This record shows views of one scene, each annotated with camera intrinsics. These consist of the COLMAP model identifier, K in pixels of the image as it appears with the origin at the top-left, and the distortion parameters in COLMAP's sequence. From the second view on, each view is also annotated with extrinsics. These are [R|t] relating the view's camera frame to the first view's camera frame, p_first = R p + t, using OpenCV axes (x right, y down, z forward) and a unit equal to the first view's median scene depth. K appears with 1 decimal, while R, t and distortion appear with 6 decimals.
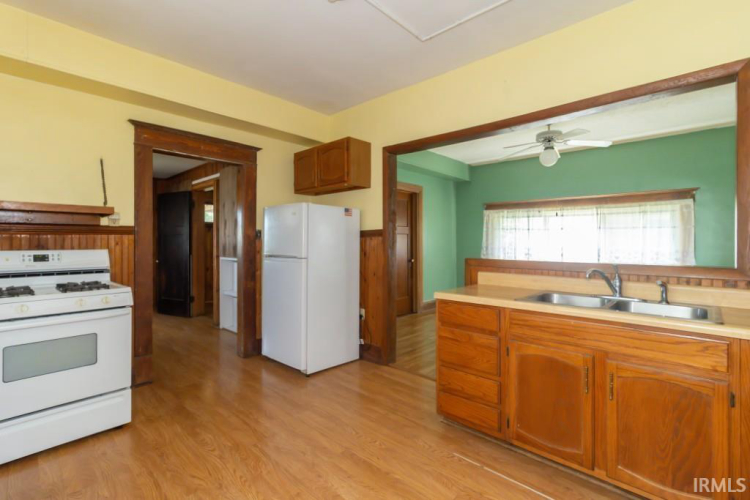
lens RADIAL K [[343.8, 0, 380.5], [0, 343.8, 245.1], [0, 0, 1]] dist [0.001730, -0.000003]
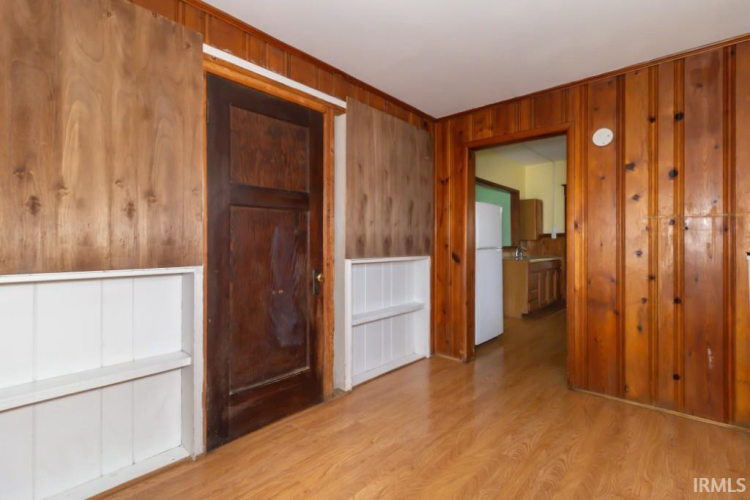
lens RADIAL K [[354.7, 0, 375.3], [0, 354.7, 244.4], [0, 0, 1]] dist [-0.000715, -0.000355]
pose [[-0.009224, -0.006848, 0.999934, -1.580131], [-0.003170, 0.999972, 0.006819, 0.016609], [-0.999952, -0.003107, -0.009245, 1.470229]]
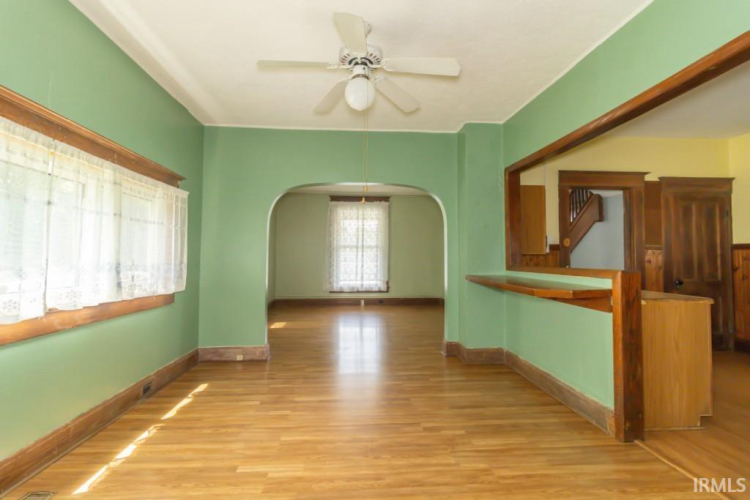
lens RADIAL K [[354.7, 0, 375.3], [0, 354.7, 244.4], [0, 0, 1]] dist [-0.000715, -0.000355]
pose [[-0.728702, 0.019501, 0.684554, 0.122339], [-0.002364, 0.999517, -0.030990, 0.004478], [-0.684827, -0.024201, -0.728303, 1.820610]]
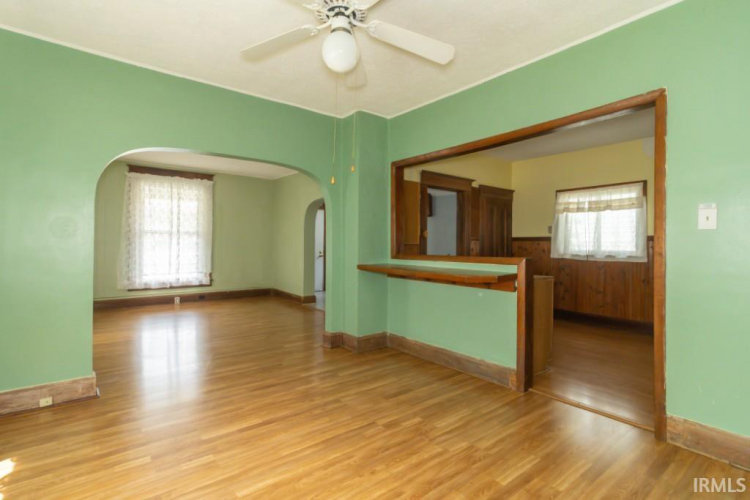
lens RADIAL K [[354.0, 0, 375.2], [0, 354.0, 244.6], [0, 0, 1]] dist [0.005020, -0.000244]
pose [[-0.986749, -0.007954, 0.162059, 0.493669], [-0.007748, 0.999968, 0.001901, 0.000655], [-0.162069, 0.000620, -0.986779, 1.911528]]
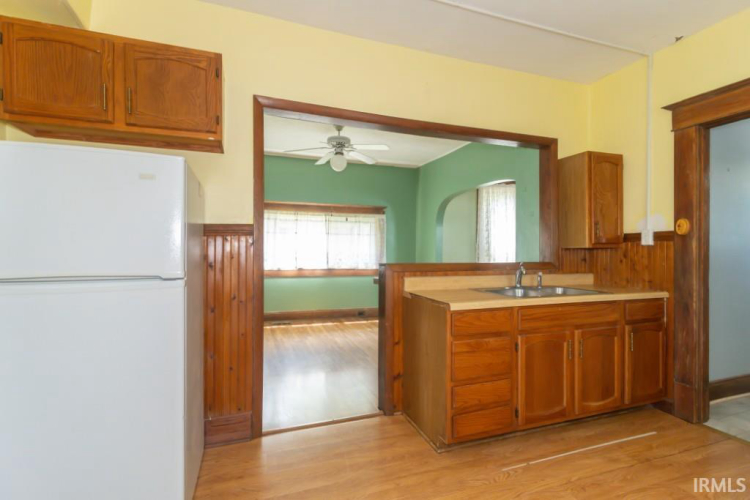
lens RADIAL K [[356.2, 0, 365.6], [0, 356.2, 251.1], [0, 0, 1]] dist [0.001669, 0.000117]
pose [[0.469823, -0.007049, 0.882732, -0.521728], [0.002405, 0.999975, 0.006705, 0.000042], [-0.882757, -0.001027, 0.469828, 0.557296]]
